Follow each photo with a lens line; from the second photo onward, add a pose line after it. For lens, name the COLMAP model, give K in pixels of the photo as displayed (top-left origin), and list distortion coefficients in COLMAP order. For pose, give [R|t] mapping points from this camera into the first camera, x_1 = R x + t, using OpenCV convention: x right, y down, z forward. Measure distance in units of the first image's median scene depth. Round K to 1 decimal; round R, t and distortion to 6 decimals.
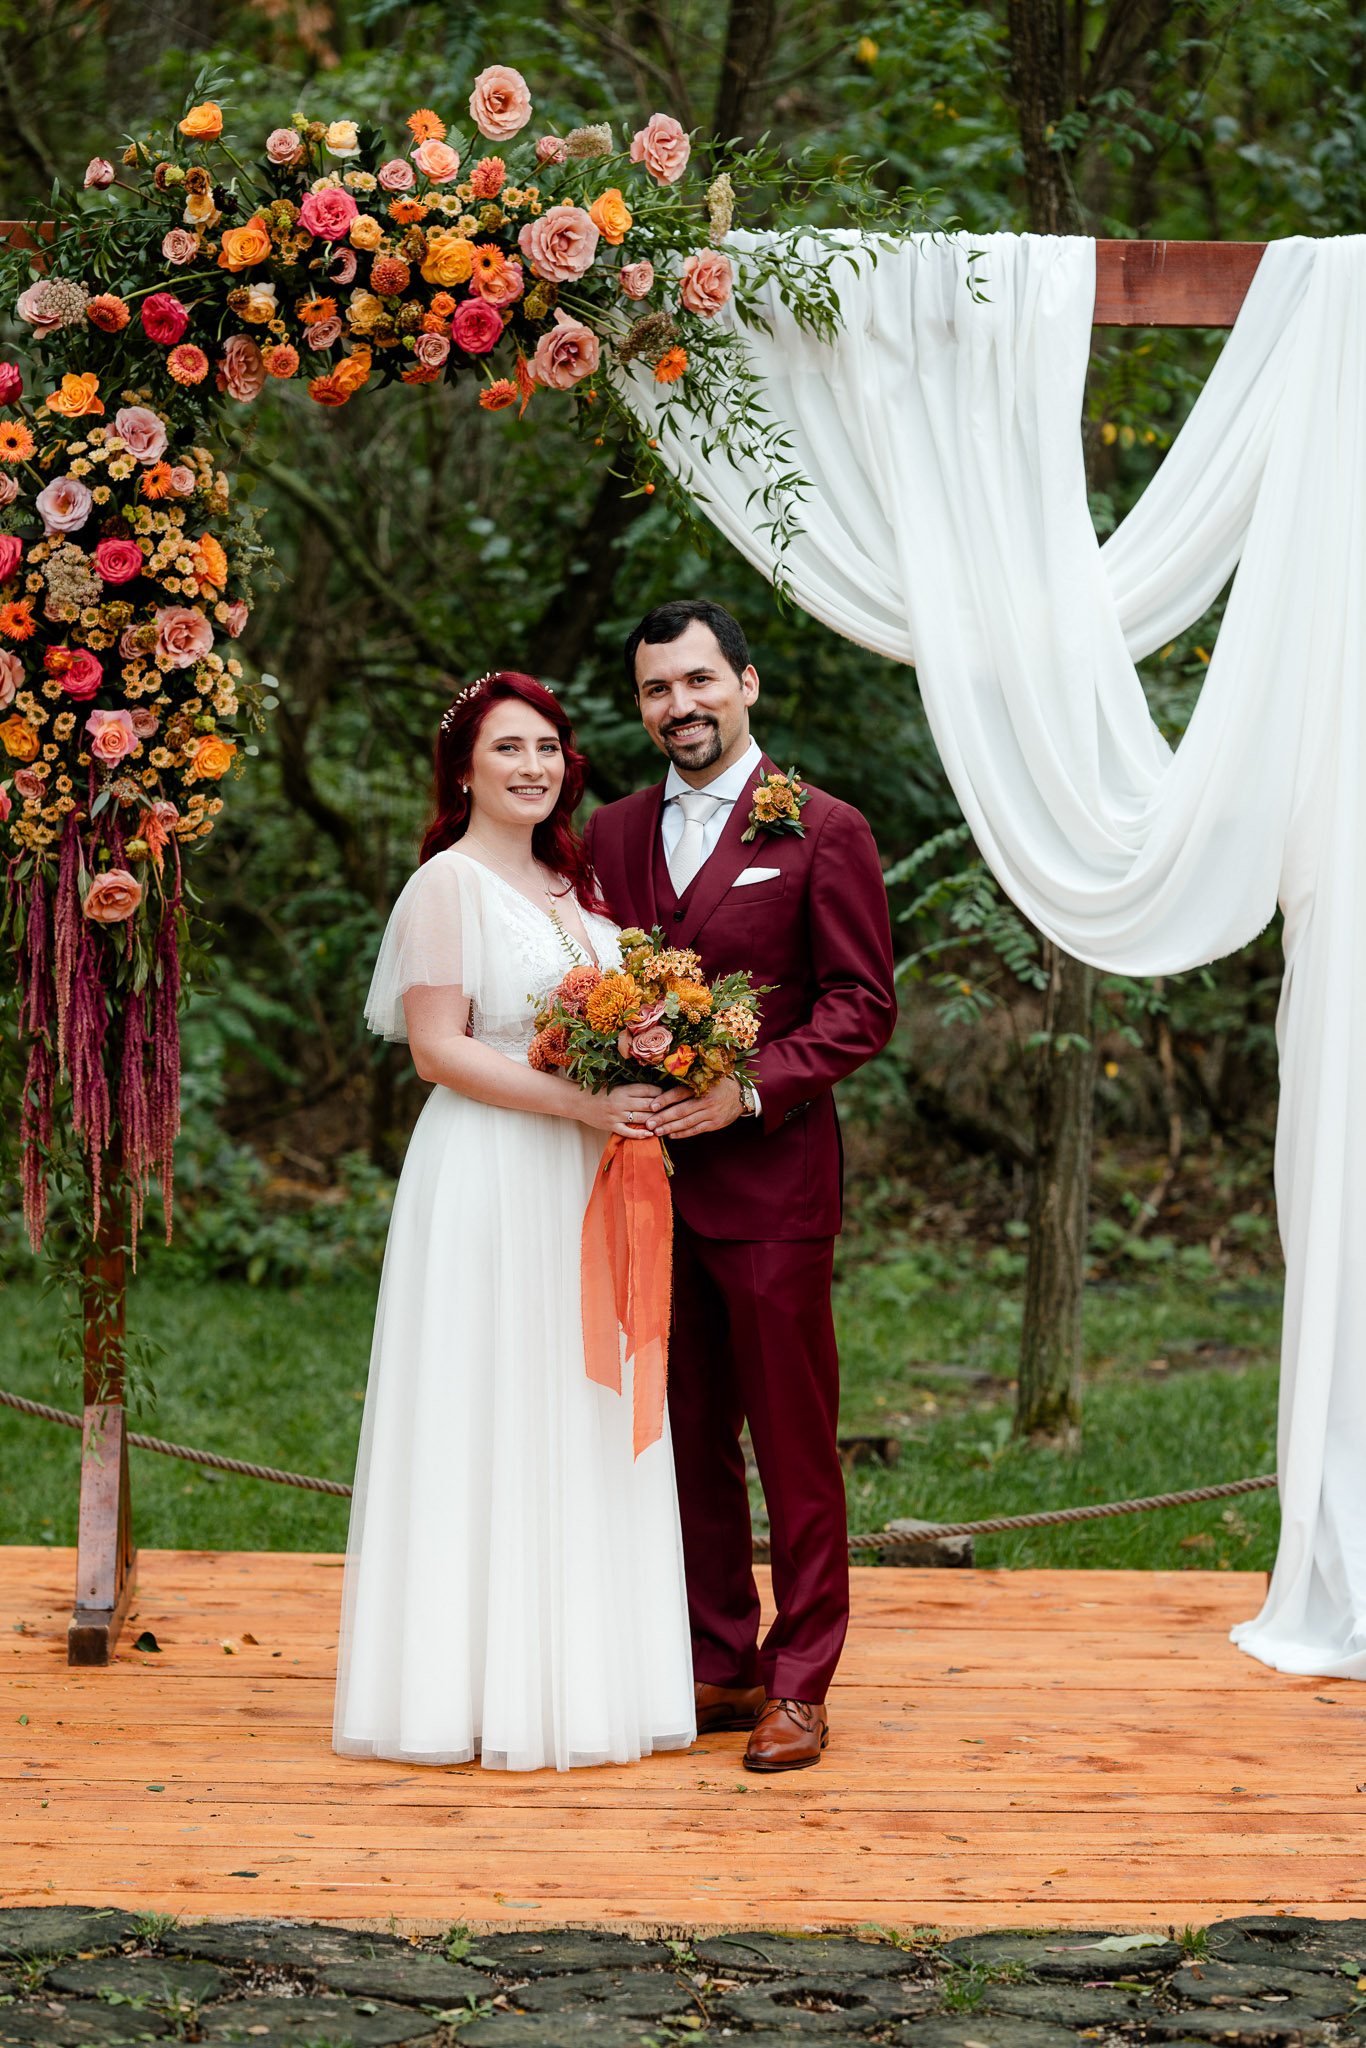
lens RADIAL K [[5239.0, 0, 683.0], [0, 5239.0, 1024.0], [0, 0, 1]] dist [0.008234, -0.762128]
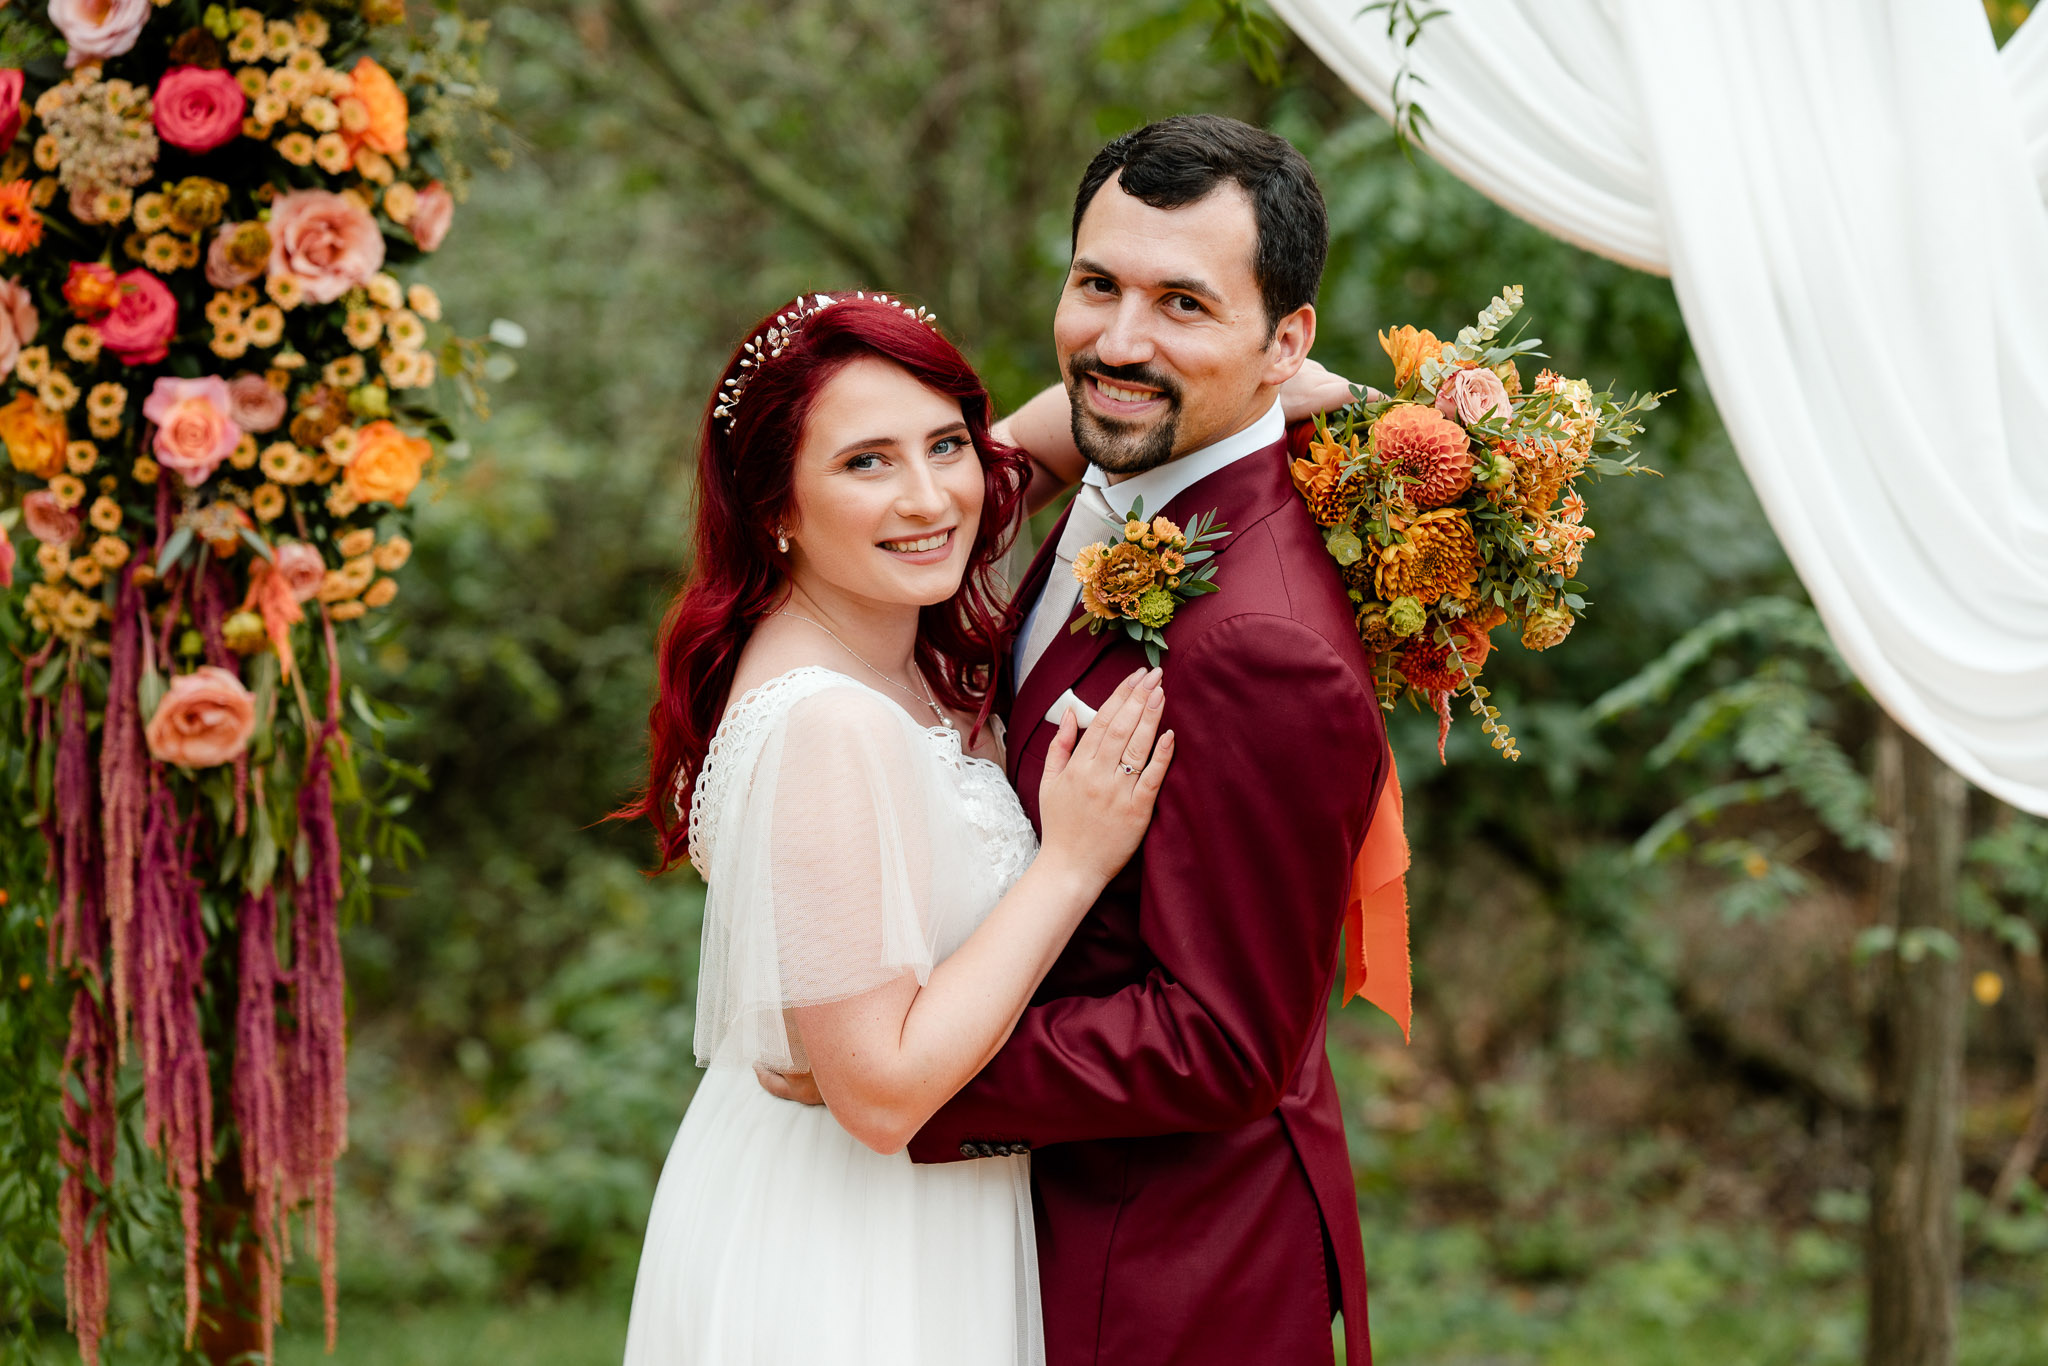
lens RADIAL K [[5120.1, 0, 1024.0], [0, 5120.1, 683.0], [0, 0, 1]] dist [-0.045527, 1.672565]
pose [[0.996293, -0.023838, -0.082659, 0.021439], [0.019796, 0.998584, -0.049376, 0.000159], [0.083719, 0.047557, 0.995354, 0.472779]]
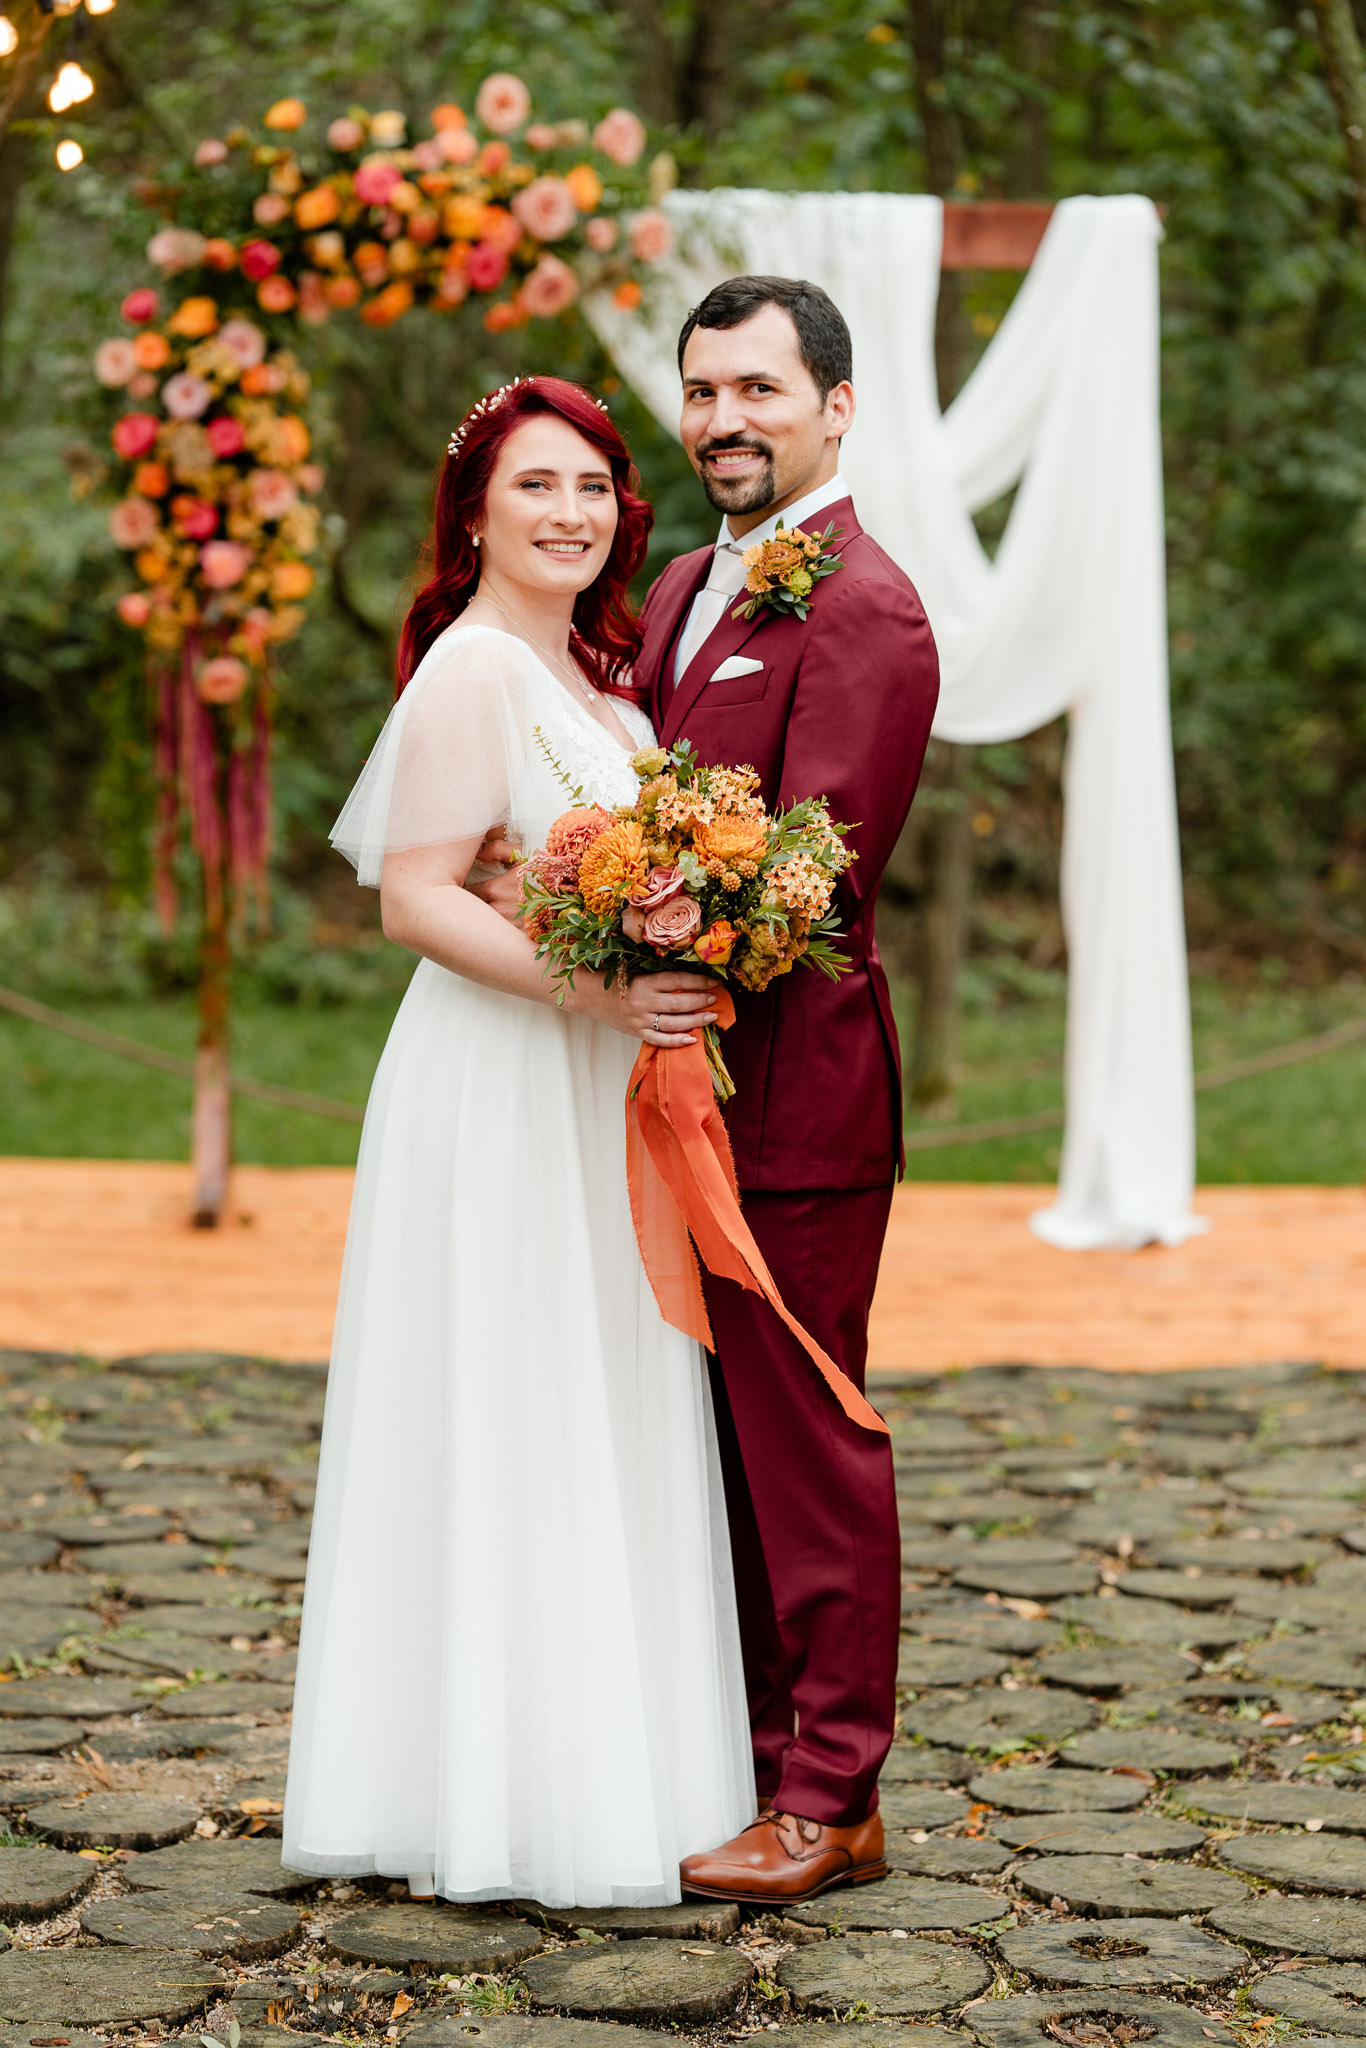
lens RADIAL K [[4937.2, 0, 683.0], [0, 4937.2, 1024.0], [0, 0, 1]] dist [0.110033, 0.549602]
pose [[0.999990, 0.004340, -0.000893, 0.014652], [-0.004300, 0.999161, 0.040740, 0.012455], [0.001069, -0.040735, 0.999169, -0.310672]]
